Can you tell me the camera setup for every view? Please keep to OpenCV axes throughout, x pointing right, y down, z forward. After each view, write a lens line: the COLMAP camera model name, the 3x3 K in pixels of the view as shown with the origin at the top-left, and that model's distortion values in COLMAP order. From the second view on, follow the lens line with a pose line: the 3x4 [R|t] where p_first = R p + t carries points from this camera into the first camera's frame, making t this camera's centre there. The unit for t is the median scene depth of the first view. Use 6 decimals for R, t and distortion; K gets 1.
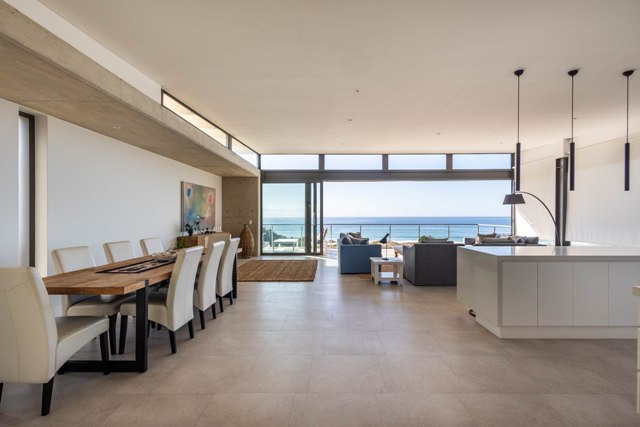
lens RADIAL K [[296.0, 0, 336.6], [0, 296.0, 215.9], [0, 0, 1]] dist [0.011865, -0.001257]
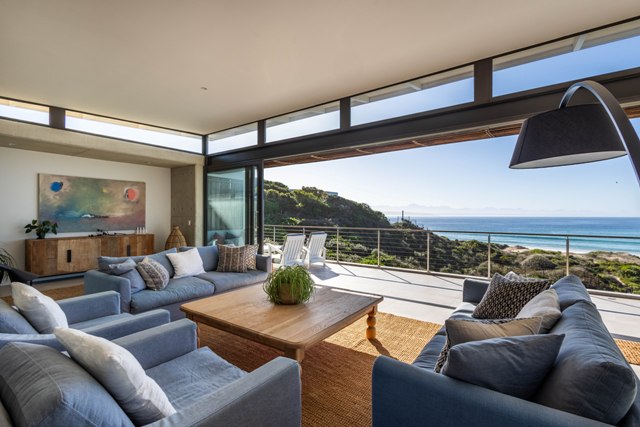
lens RADIAL K [[296.0, 0, 316.9], [0, 296.0, 221.0], [0, 0, 1]] dist [0.011865, -0.001257]
pose [[0.819337, 0.013374, -0.573157, 0.439489], [-0.005487, 0.999865, 0.015487, 0.001306], [0.573286, -0.009544, 0.819299, 0.536642]]
